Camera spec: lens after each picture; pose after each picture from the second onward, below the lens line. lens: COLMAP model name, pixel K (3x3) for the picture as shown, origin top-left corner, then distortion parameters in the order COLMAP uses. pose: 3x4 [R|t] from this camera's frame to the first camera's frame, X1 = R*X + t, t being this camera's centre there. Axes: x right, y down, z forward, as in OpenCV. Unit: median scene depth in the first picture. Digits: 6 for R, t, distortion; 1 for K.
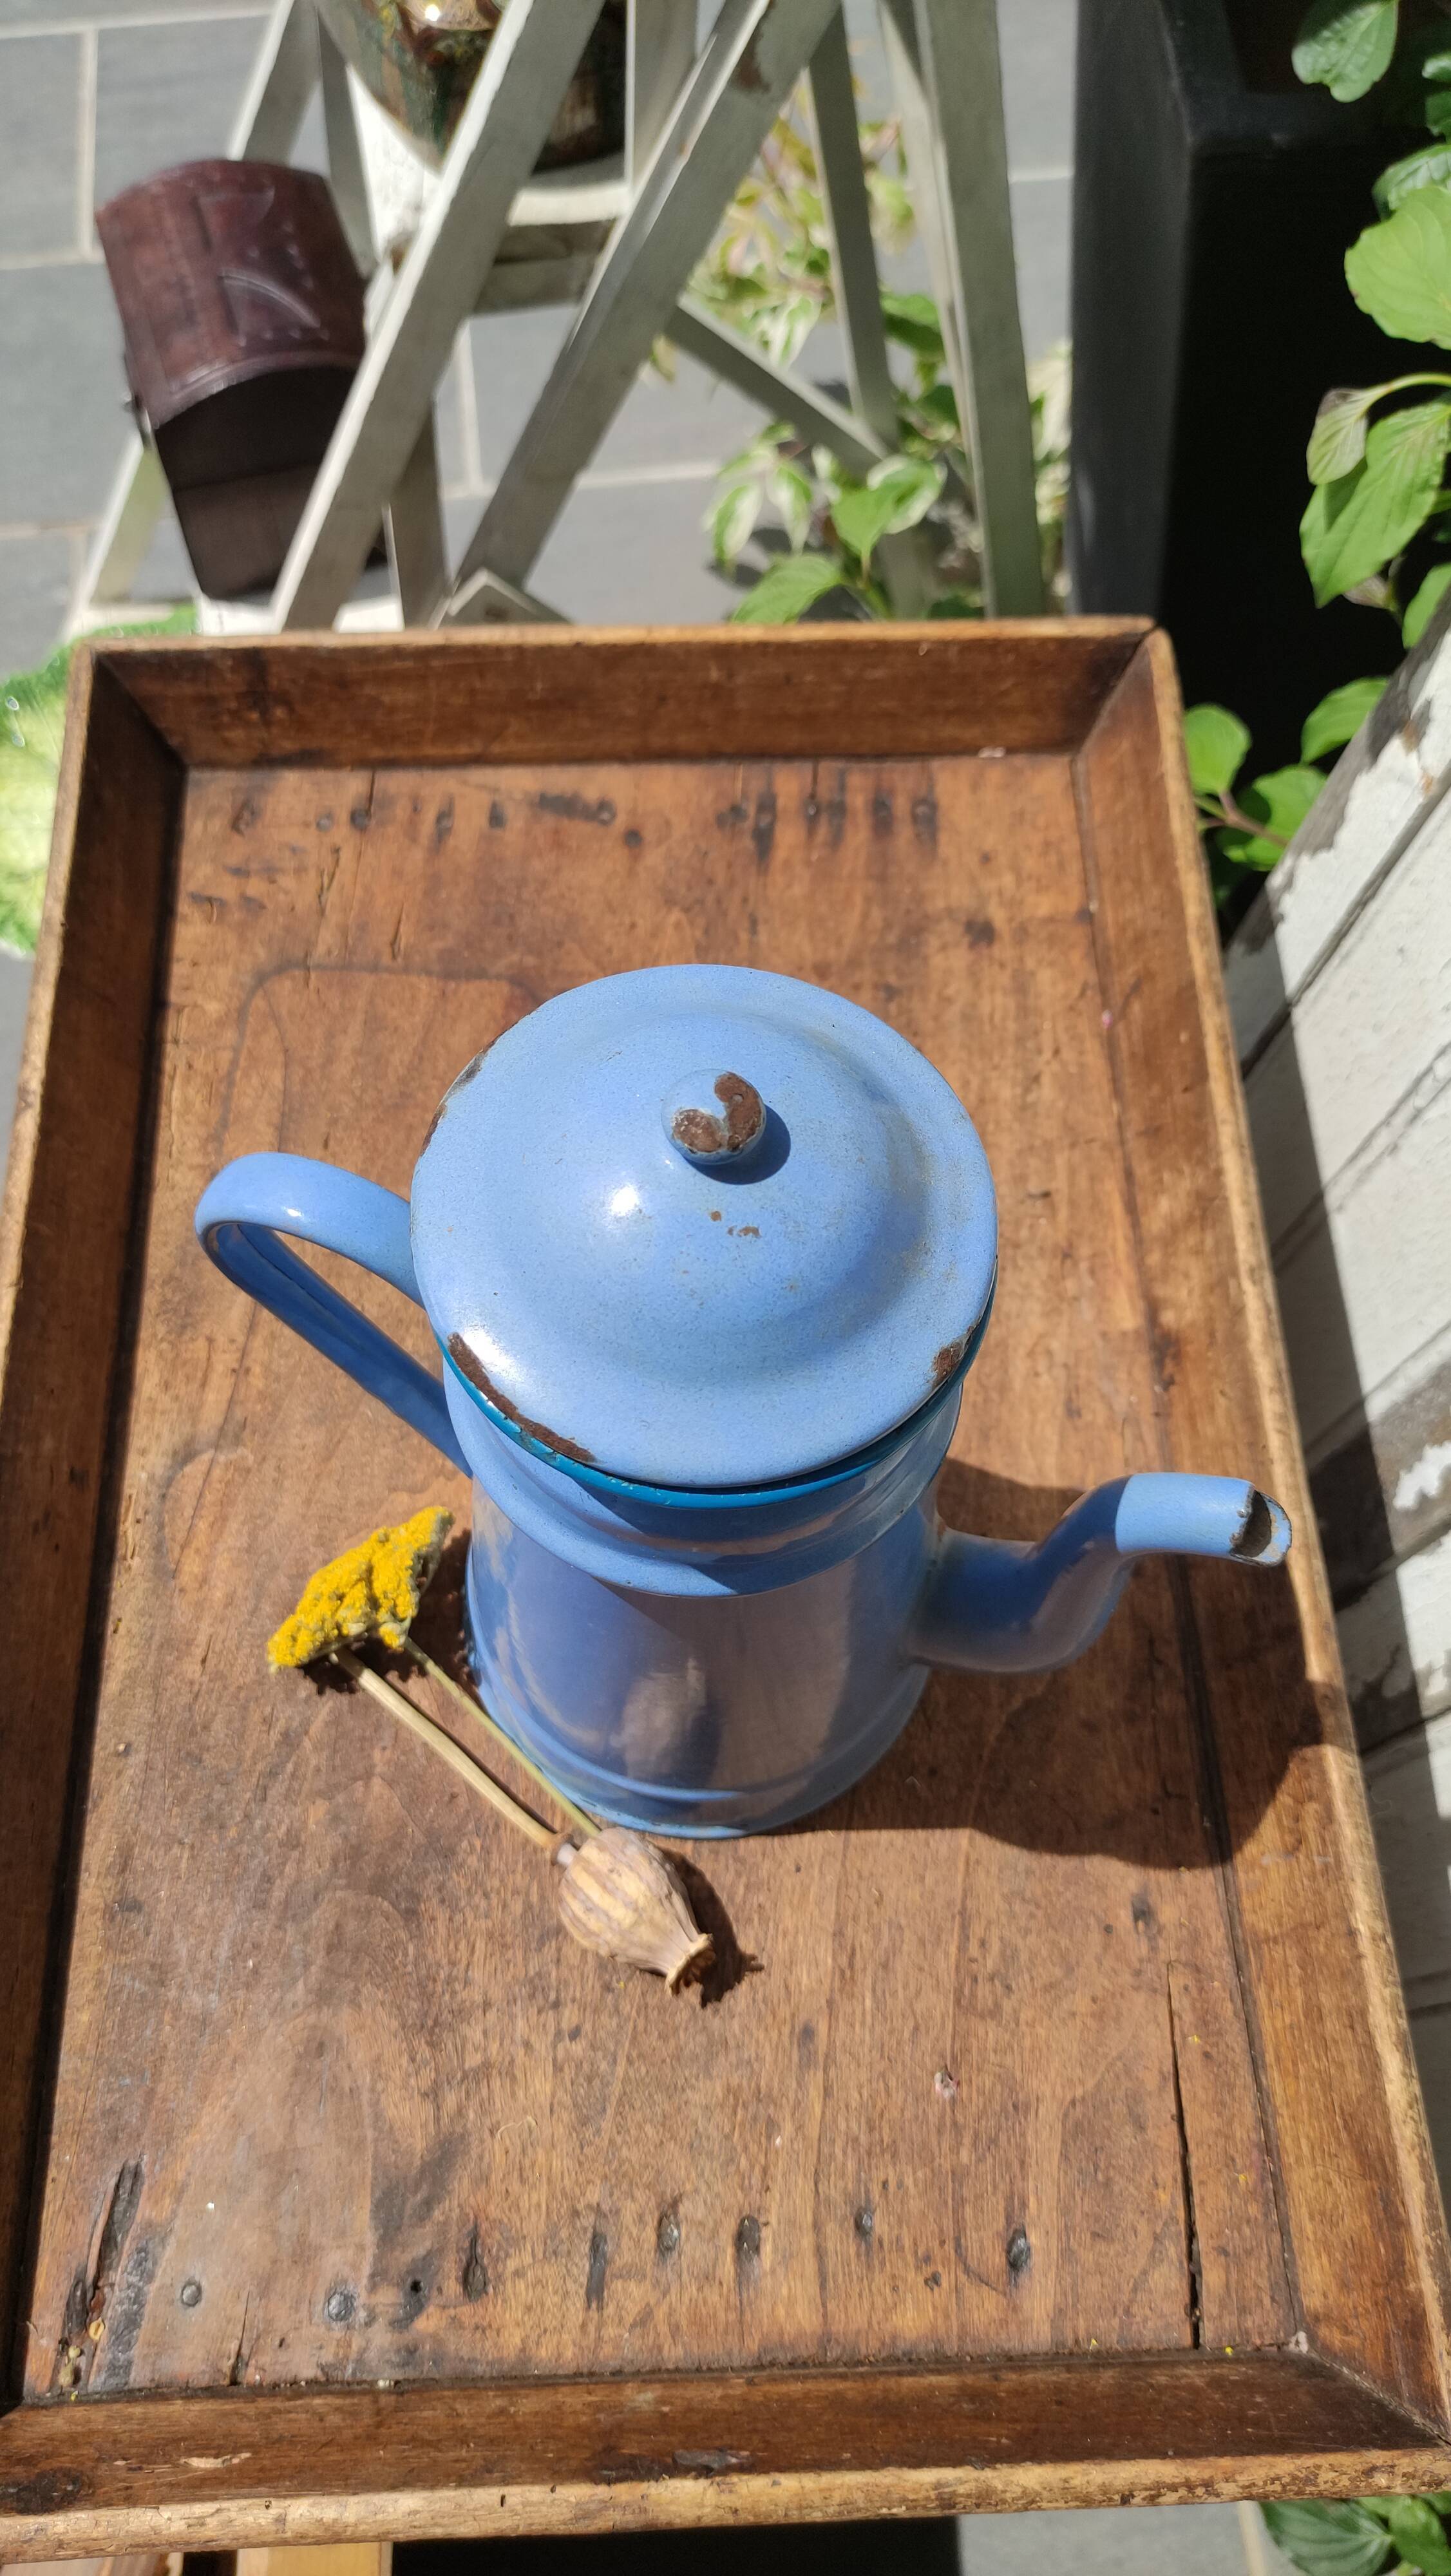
lens RADIAL K [[1902.4, 0, 693.7], [0, 1902.4, 1290.8], [0, 0, 1]] dist [0.004923, -0.024080]
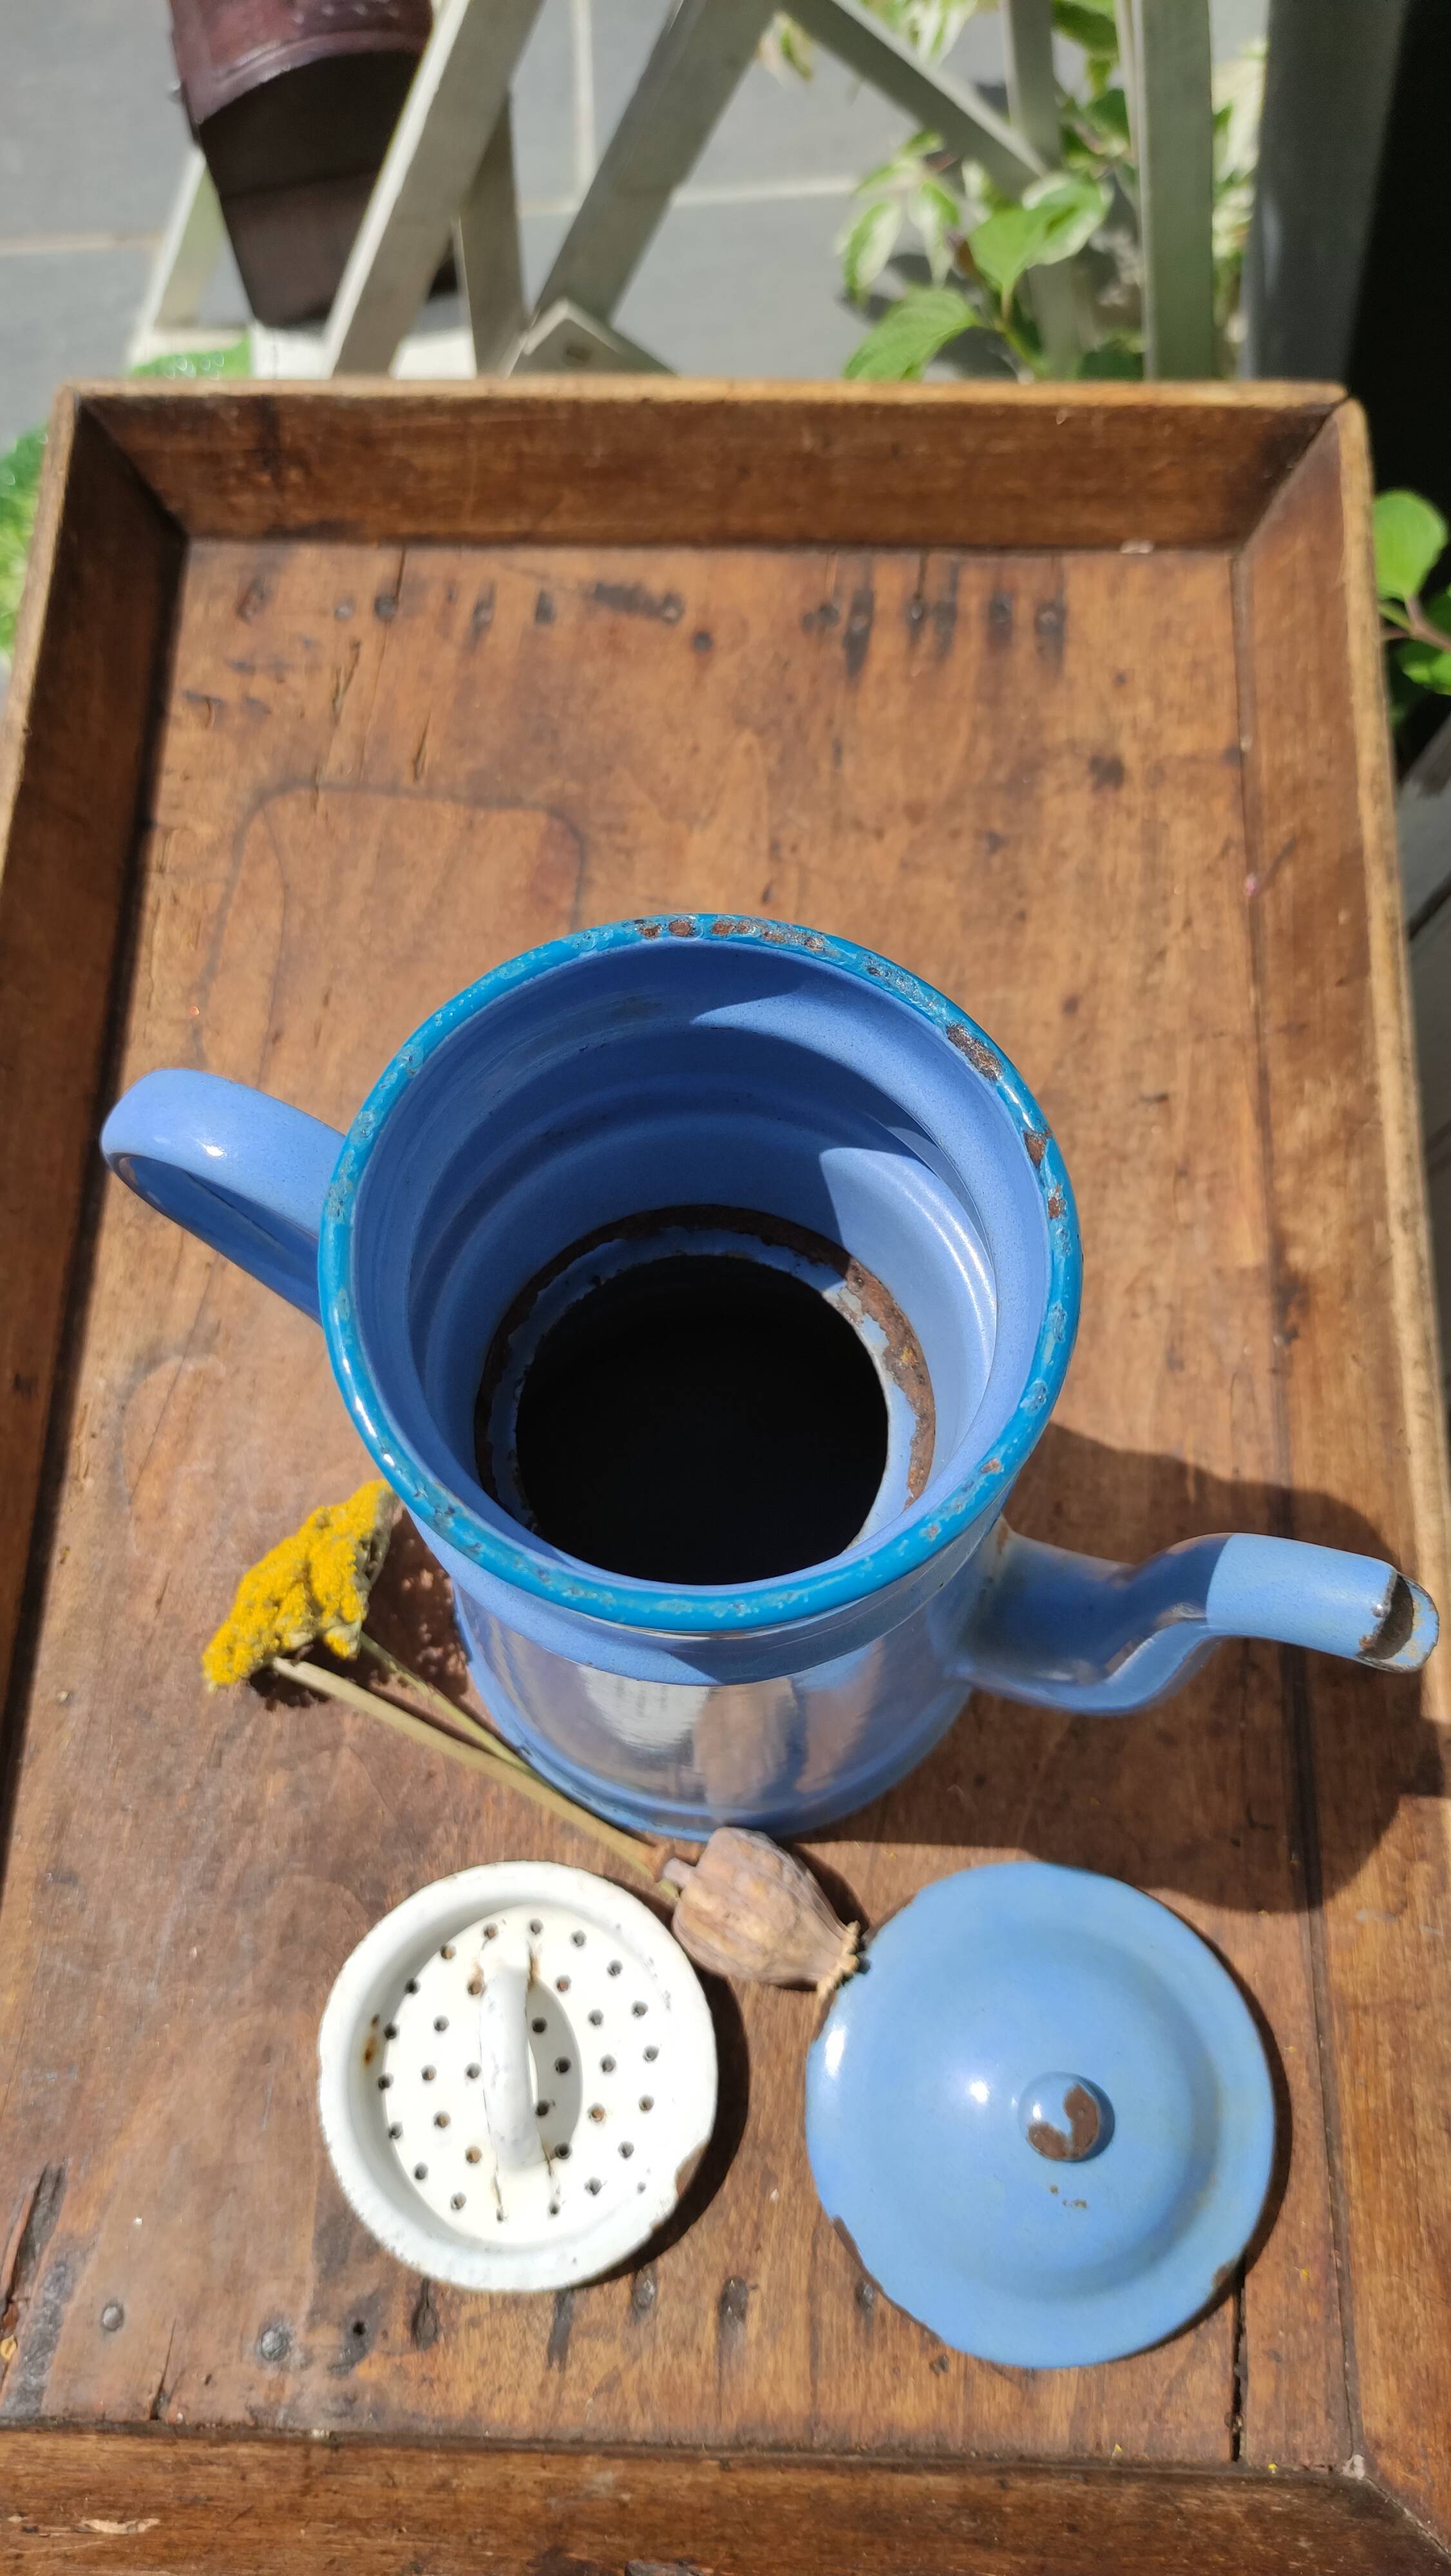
lens RADIAL K [[1902.4, 0, 693.7], [0, 1902.4, 1290.8], [0, 0, 1]] dist [0.004923, -0.024080]
pose [[0.997367, 0.050388, -0.052150, 0.027393], [-0.043789, 0.991717, 0.120748, -0.062714], [0.057802, -0.118147, 0.991312, 0.147768]]
